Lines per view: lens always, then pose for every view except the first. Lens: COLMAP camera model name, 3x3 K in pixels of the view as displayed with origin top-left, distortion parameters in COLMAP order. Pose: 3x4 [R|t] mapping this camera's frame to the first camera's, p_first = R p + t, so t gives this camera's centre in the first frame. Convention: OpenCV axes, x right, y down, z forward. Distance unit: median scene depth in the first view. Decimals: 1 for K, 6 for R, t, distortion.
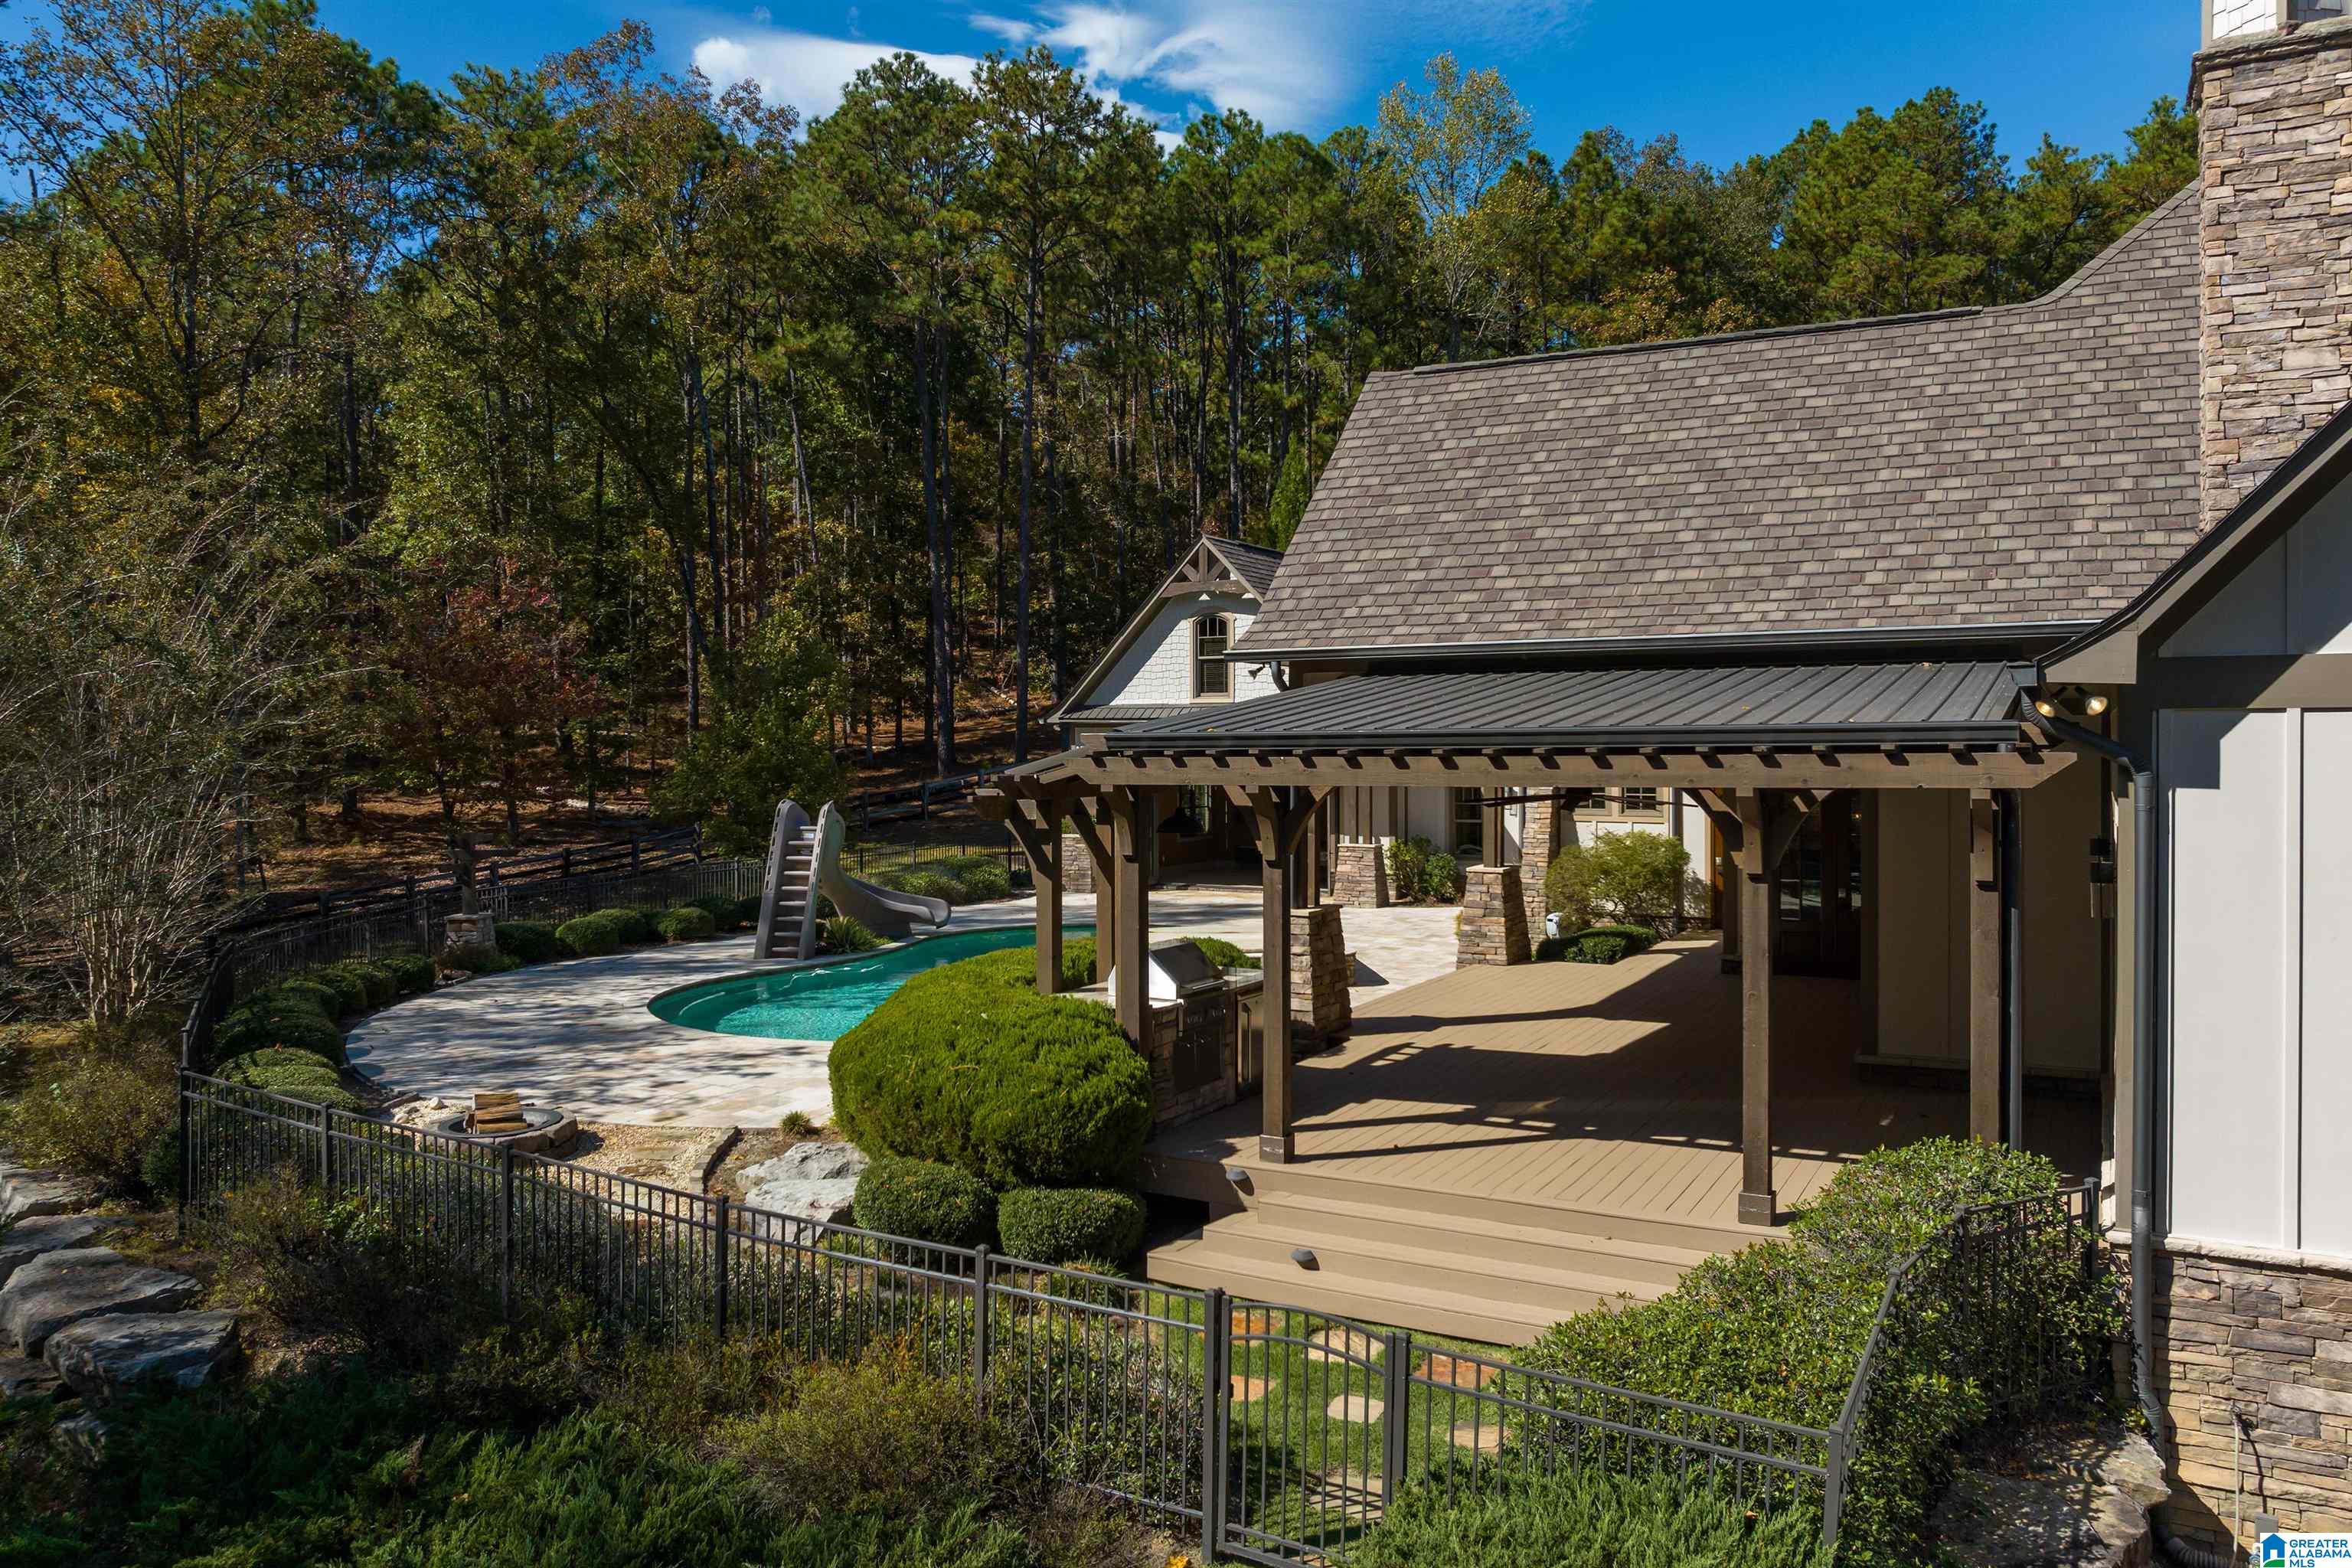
lens RADIAL K [[1669.3, 0, 1182.5], [0, 1669.3, 806.7], [0, 0, 1]] dist [-0.034210, -0.000238]
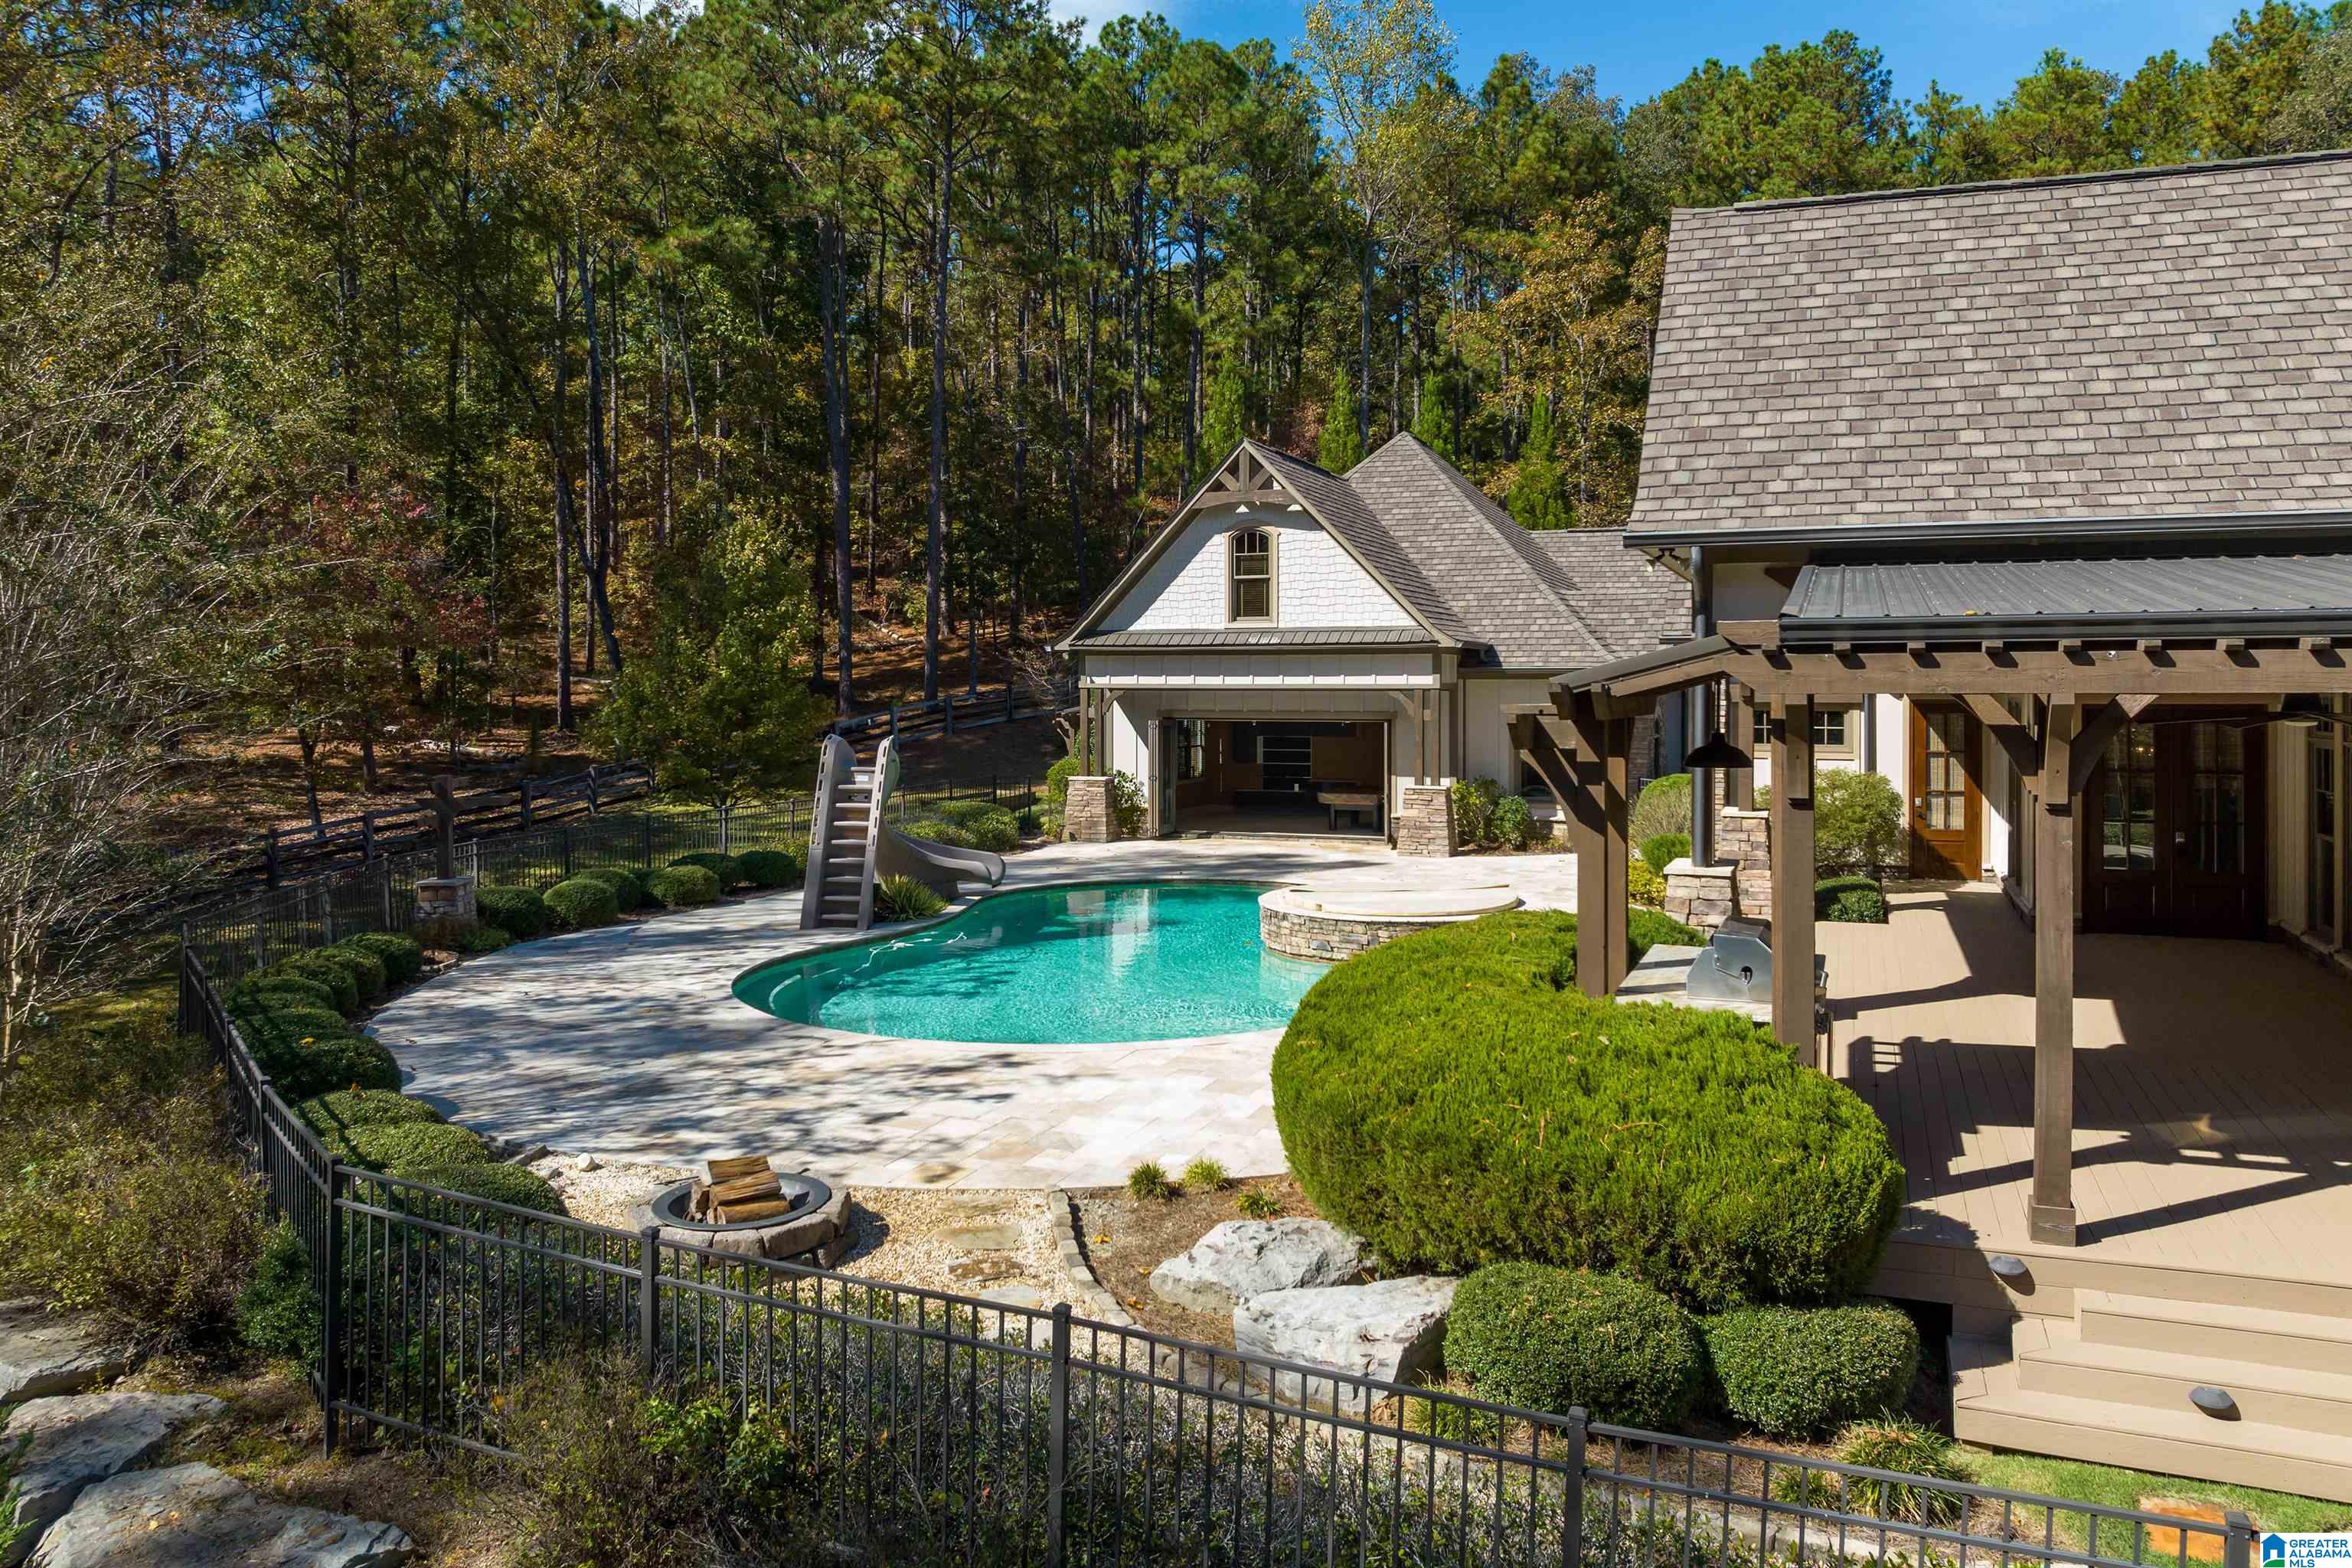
lens RADIAL K [[1661.1, 0, 1179.5], [0, 1661.1, 744.2], [0, 0, 1]] dist [-0.041975, 0.007356]
pose [[0.992298, -0.001832, 0.123864, -0.130334], [0.002335, 0.999990, -0.003918, 0.003221], [-0.123855, 0.004177, 0.992291, 0.127328]]
